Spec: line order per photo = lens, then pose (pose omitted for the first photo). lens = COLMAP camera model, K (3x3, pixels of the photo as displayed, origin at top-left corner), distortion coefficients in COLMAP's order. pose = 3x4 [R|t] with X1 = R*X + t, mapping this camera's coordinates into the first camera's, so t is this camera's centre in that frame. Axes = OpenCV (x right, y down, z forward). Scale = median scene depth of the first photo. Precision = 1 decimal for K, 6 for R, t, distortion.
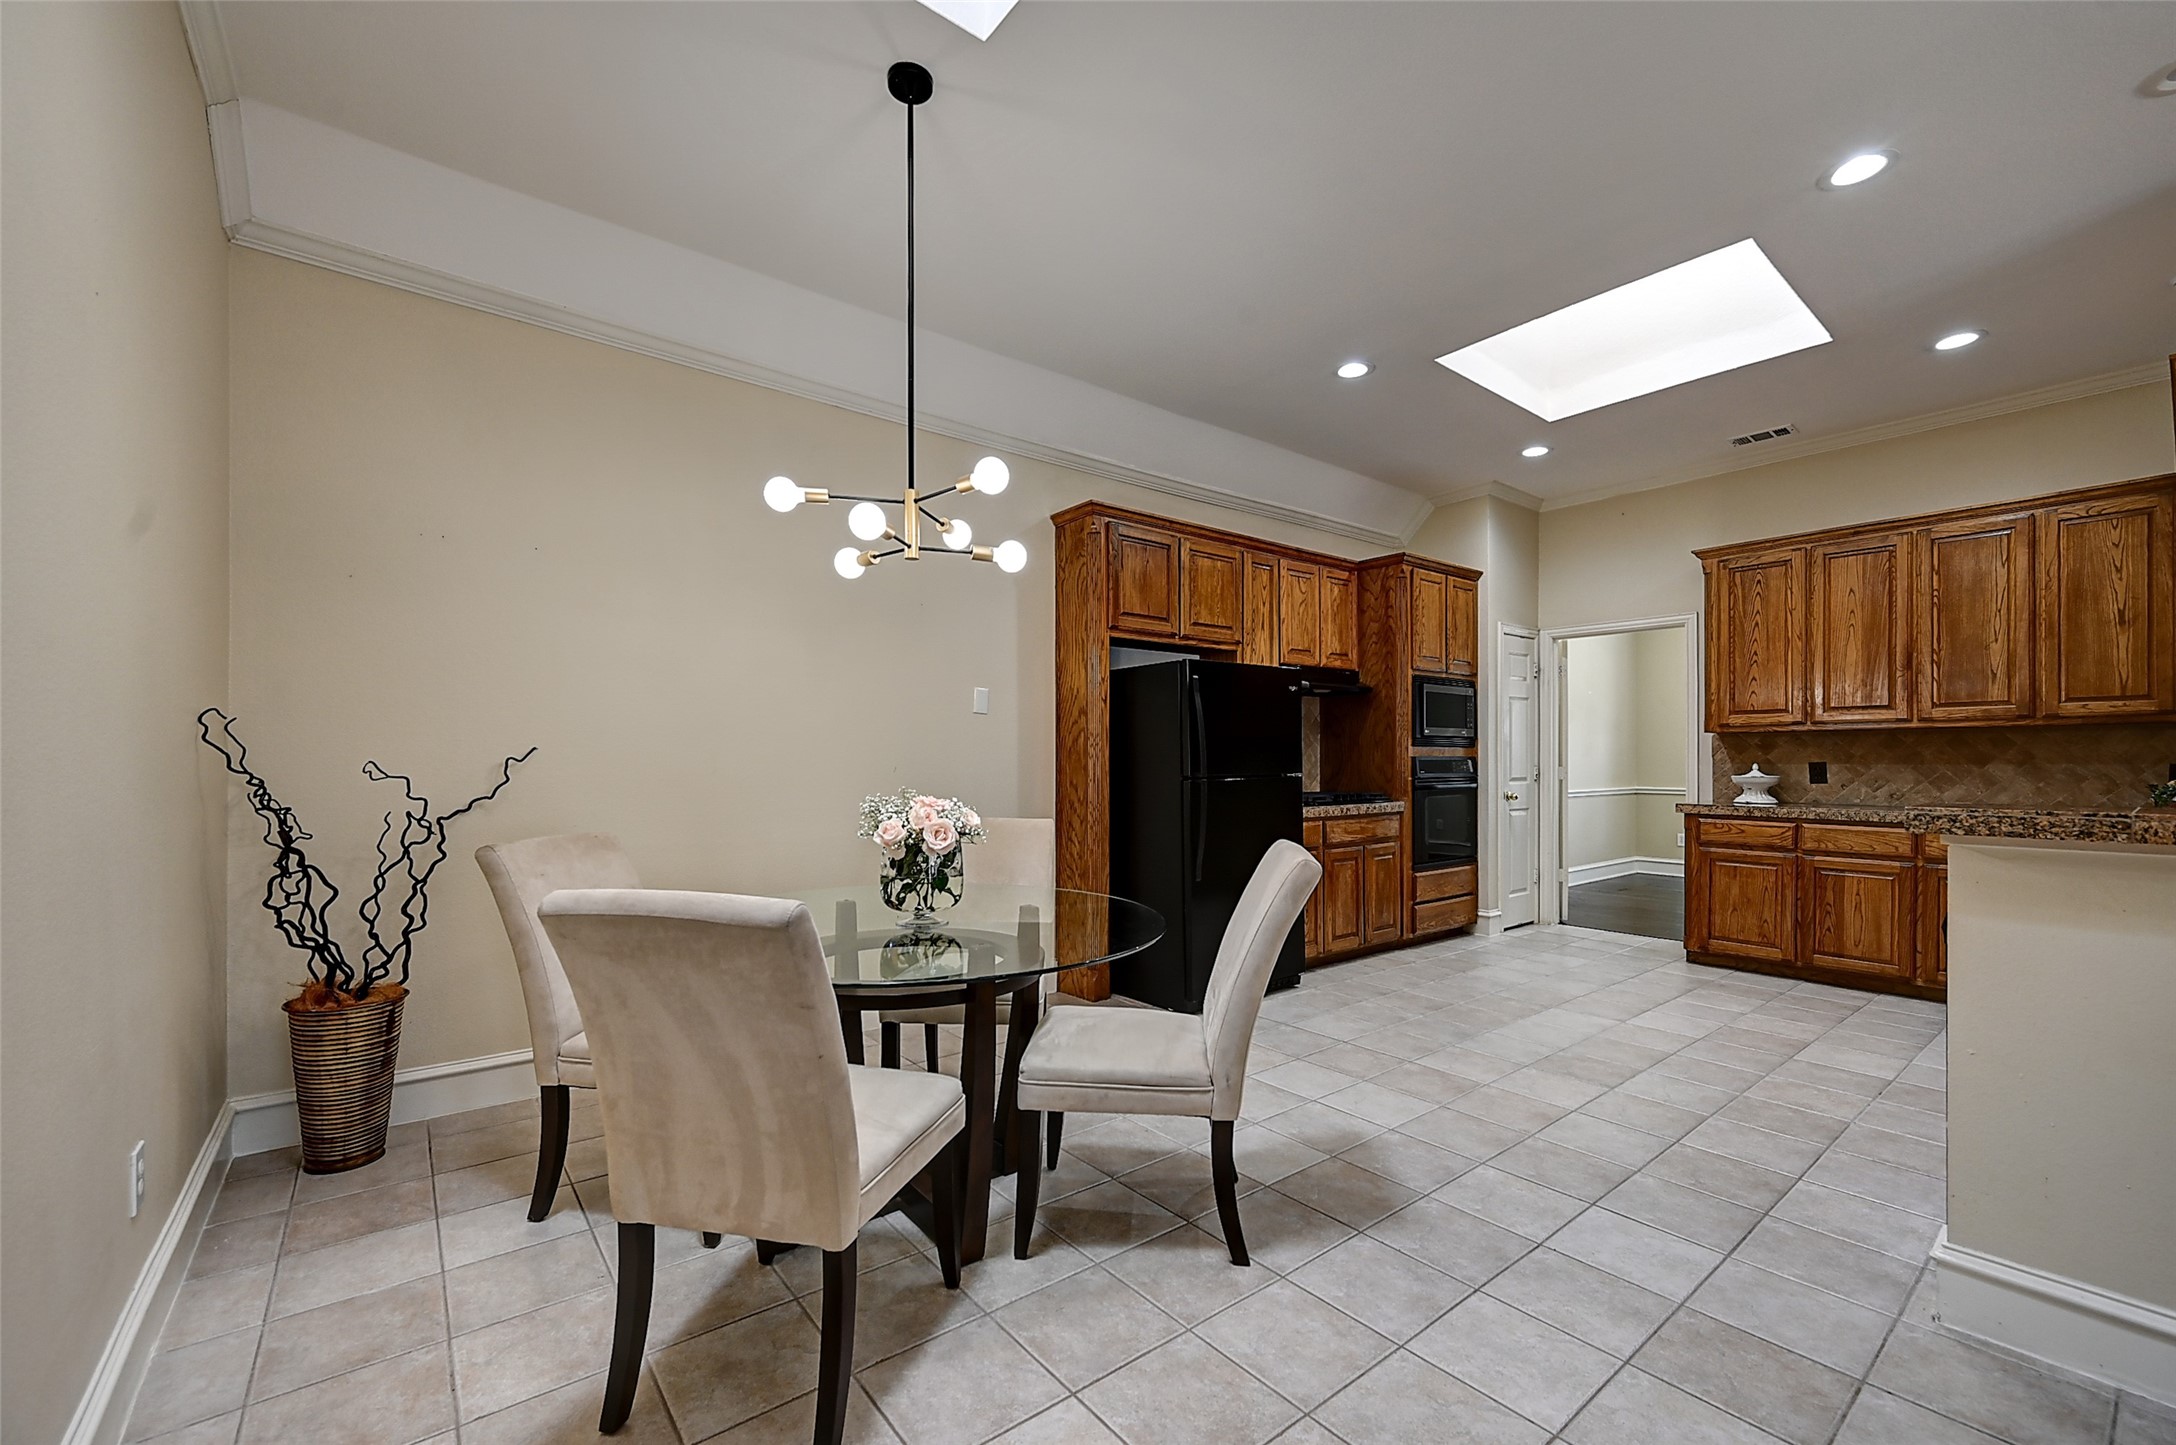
lens RADIAL K [[888.7, 0, 1038.7], [0, 888.7, 760.5], [0, 0, 1]] dist [-0.001935, -0.000503]
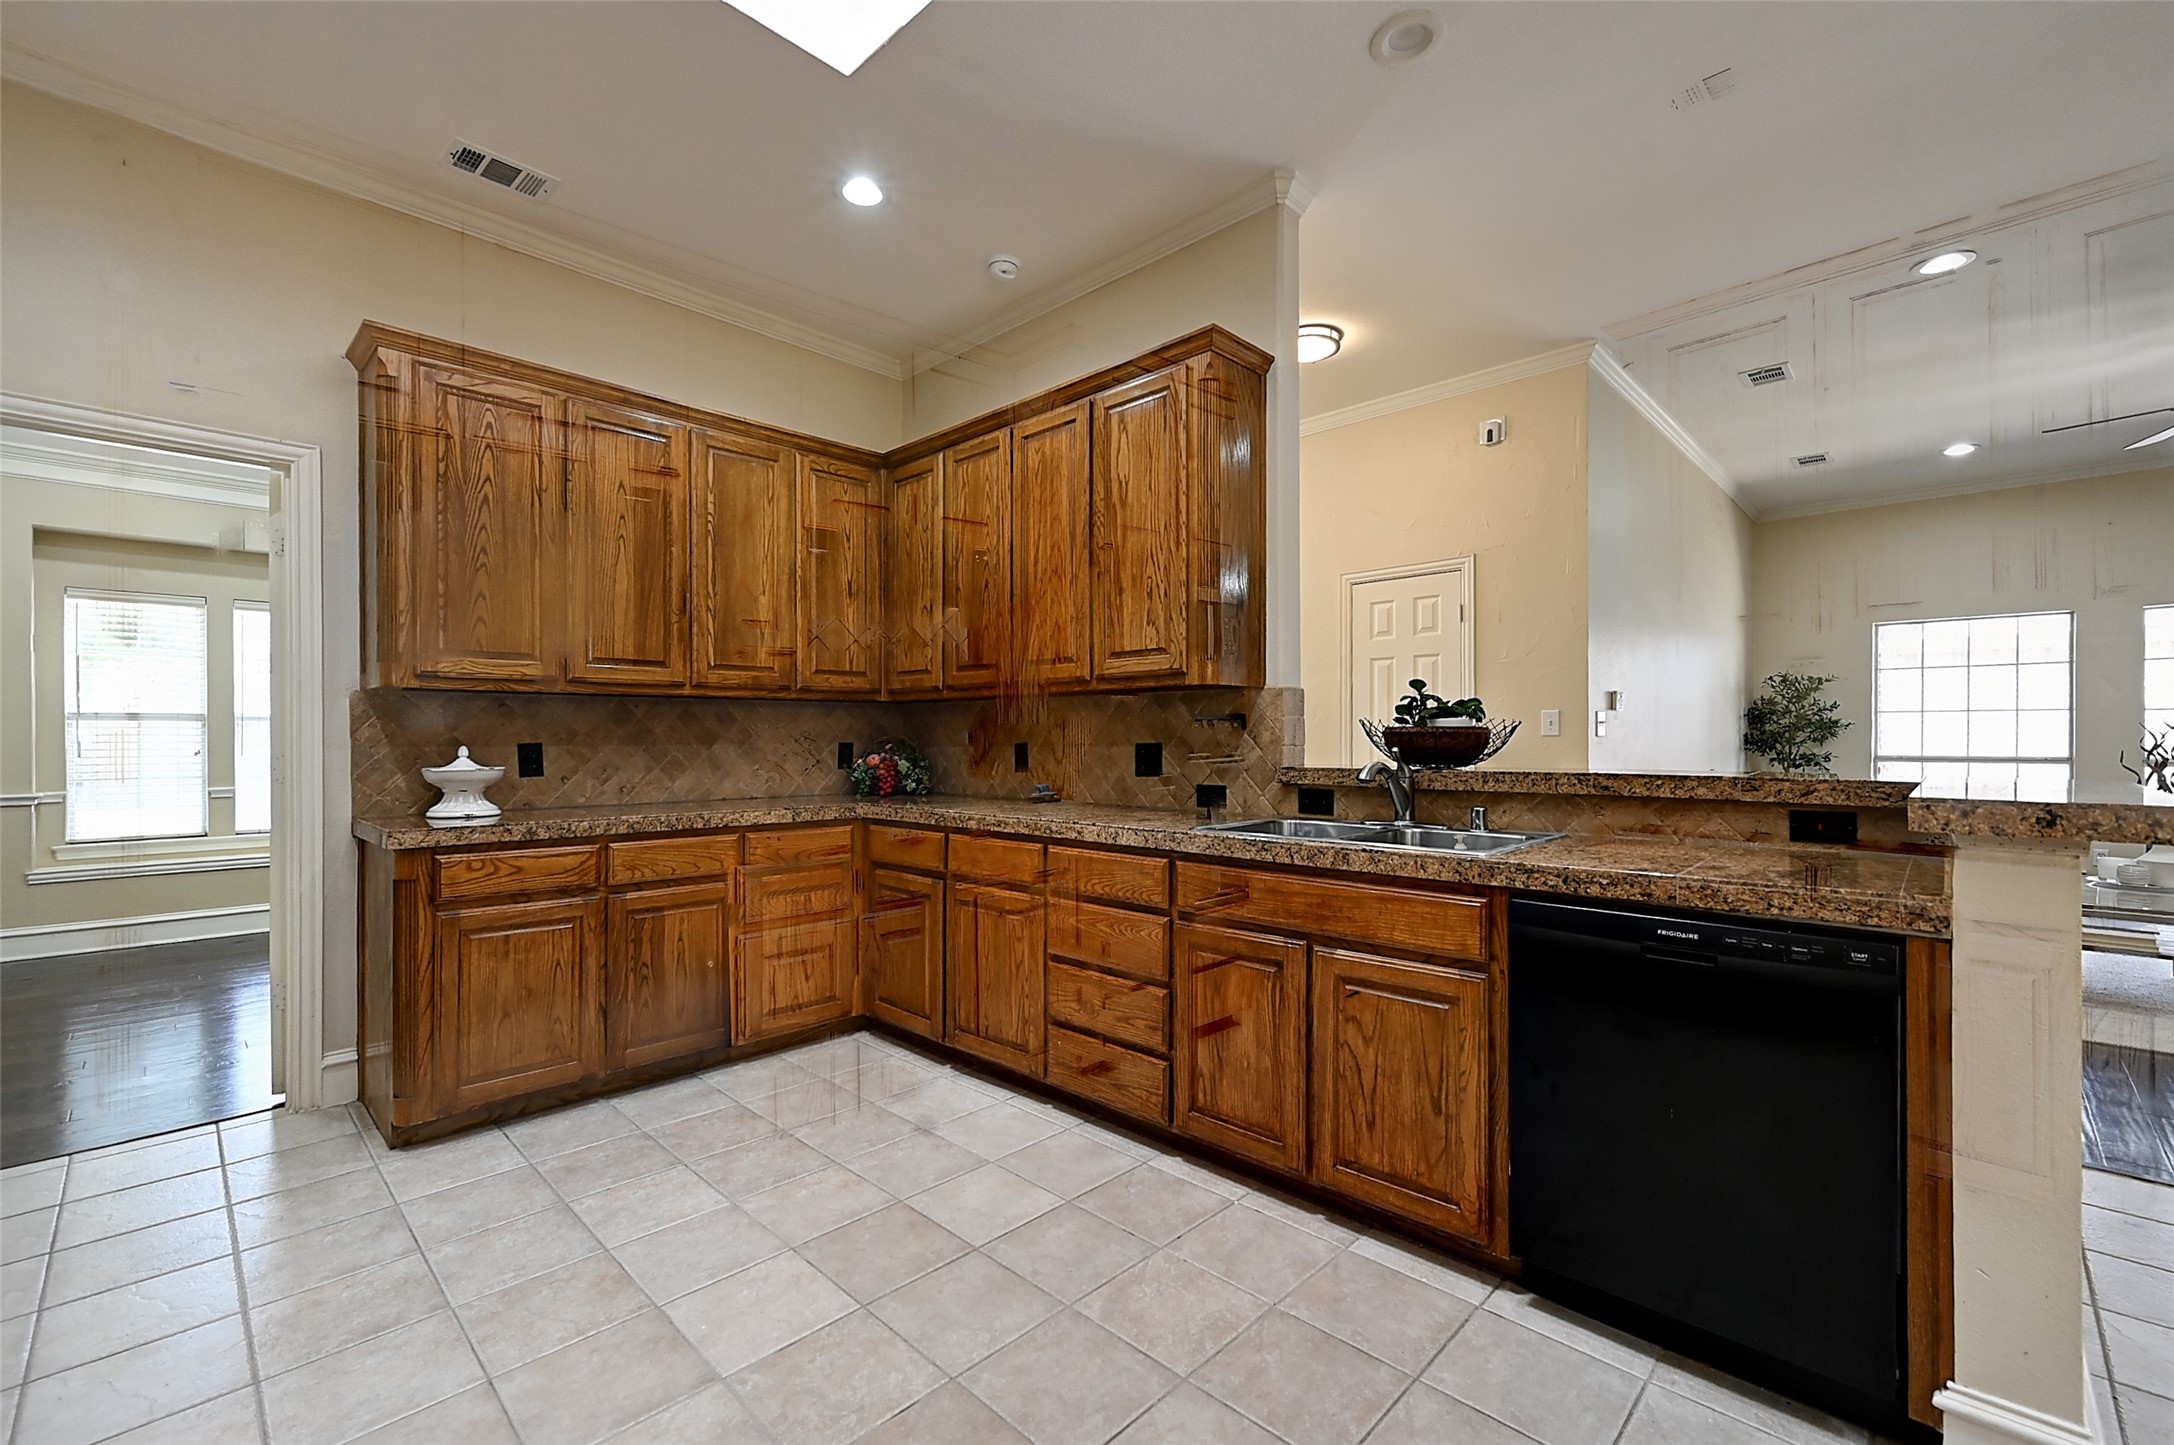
lens RADIAL K [[908.2, 0, 1095.5], [0, 908.2, 746.1], [0, 0, 1]] dist [0.001666, 0.000125]
pose [[-0.162960, -0.008700, 0.986594, 0.179329], [0.003356, 0.999950, 0.009373, -0.000784], [-0.986627, 0.004839, -0.162922, 0.742472]]
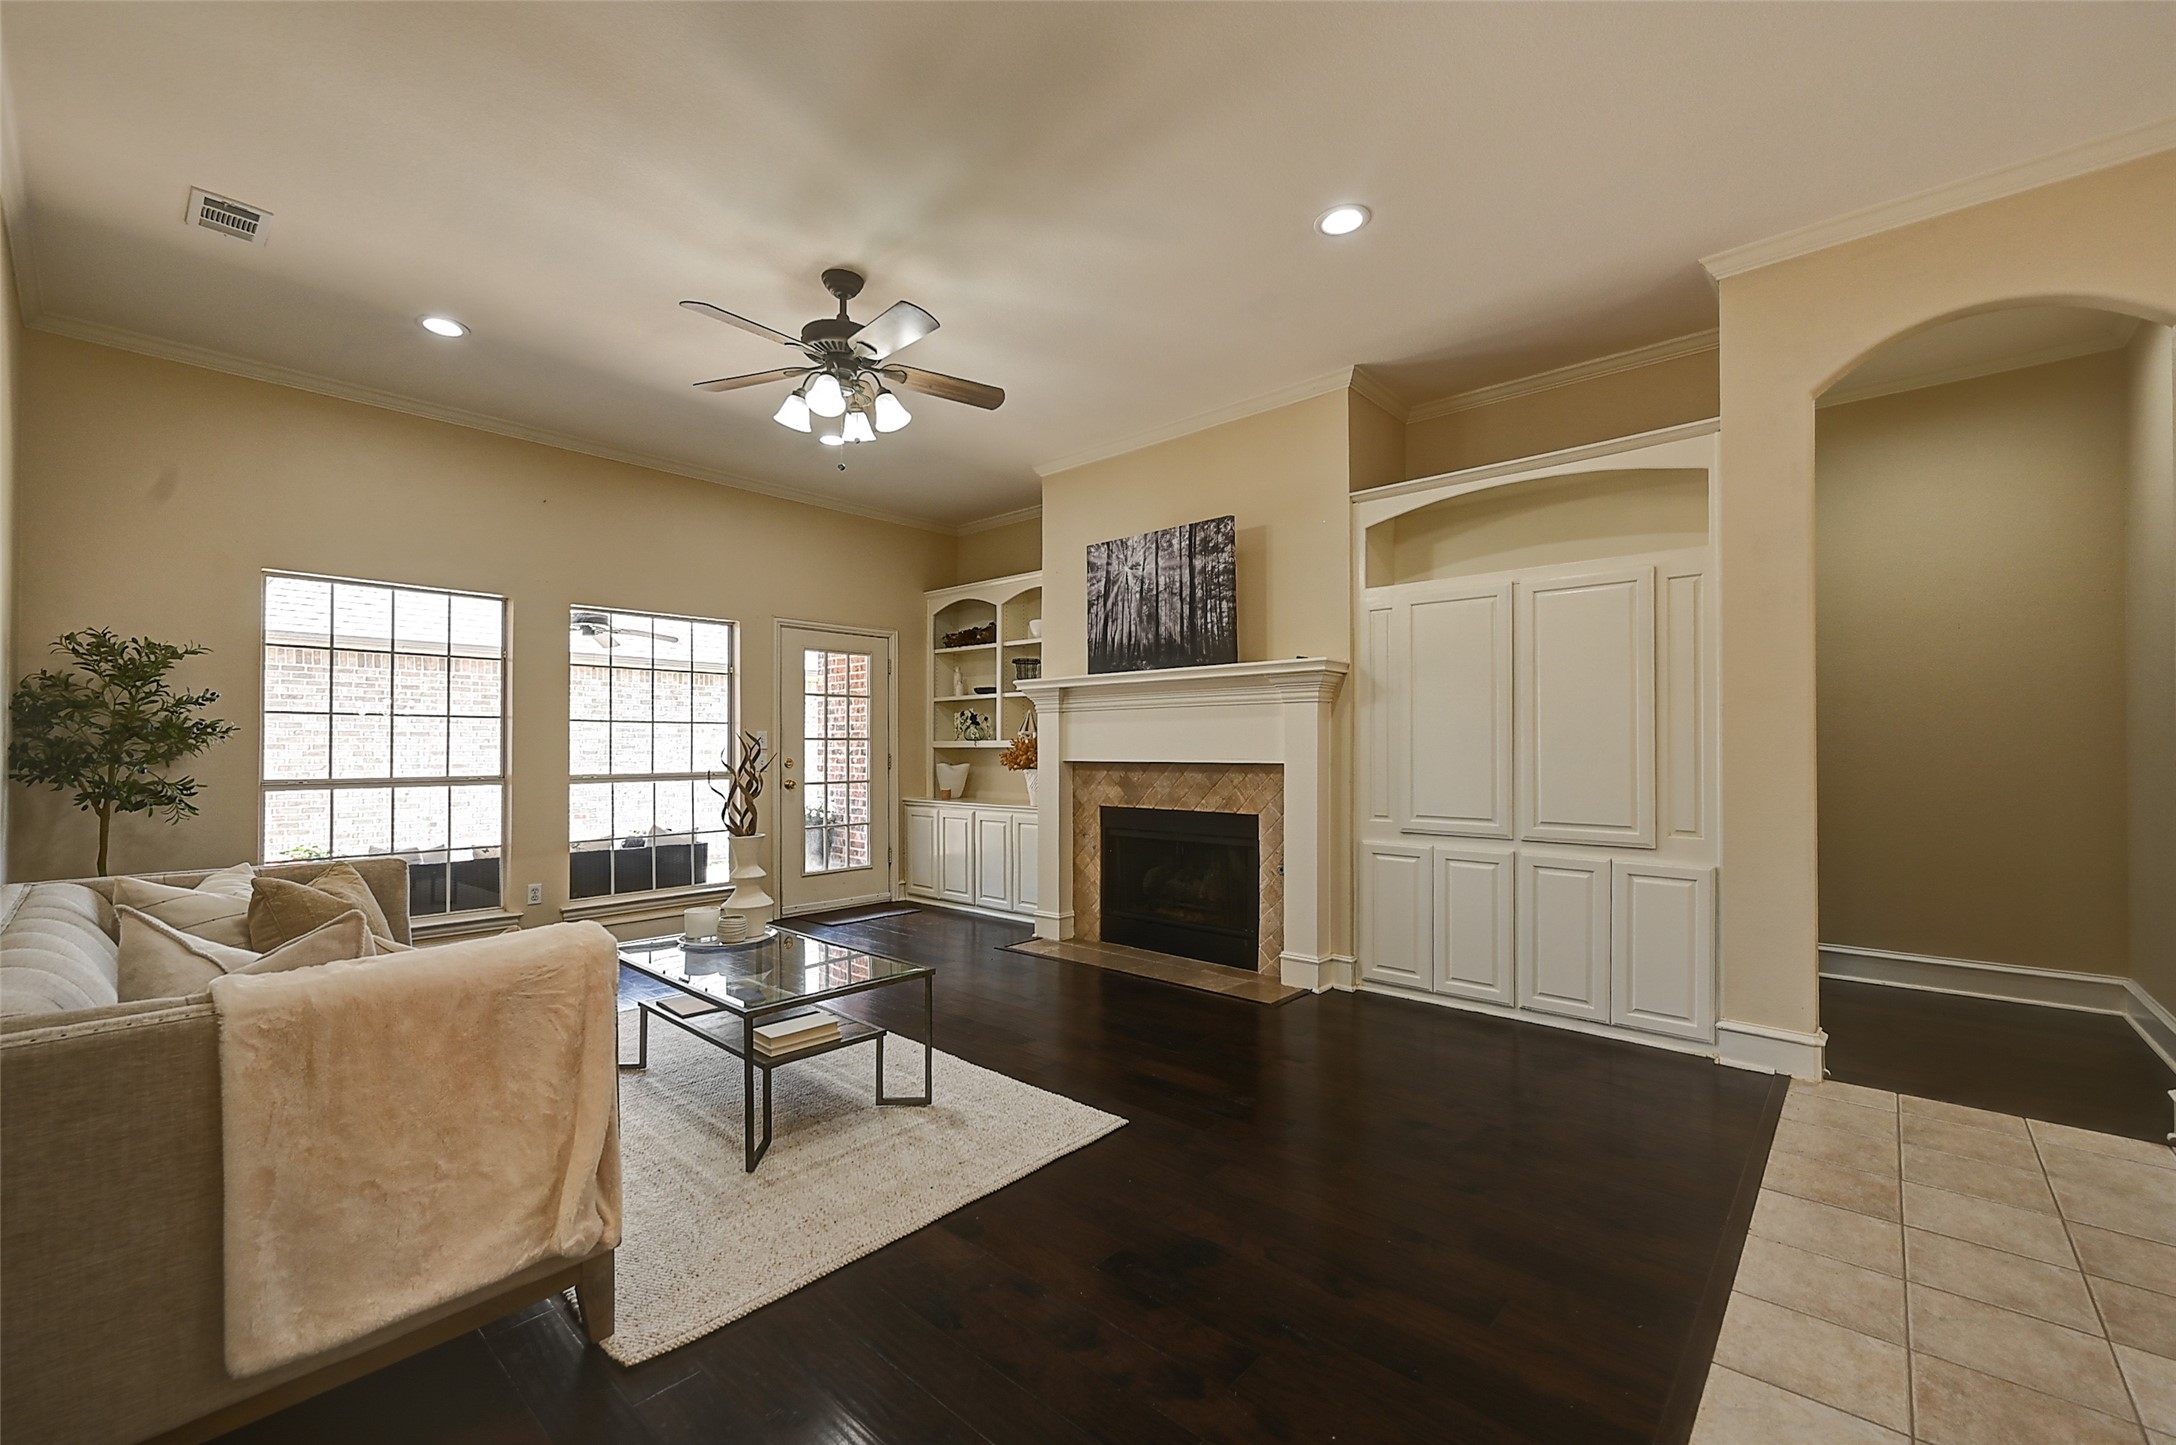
lens RADIAL K [[883.5, 0, 1091.5], [0, 883.5, 734.8], [0, 0, 1]] dist [-0.001050, -0.000001]
pose [[-0.980598, -0.002324, -0.196017, 0.770116], [0.000674, 0.999884, -0.015224, -0.000416], [0.196029, -0.015061, -0.980482, 0.299816]]
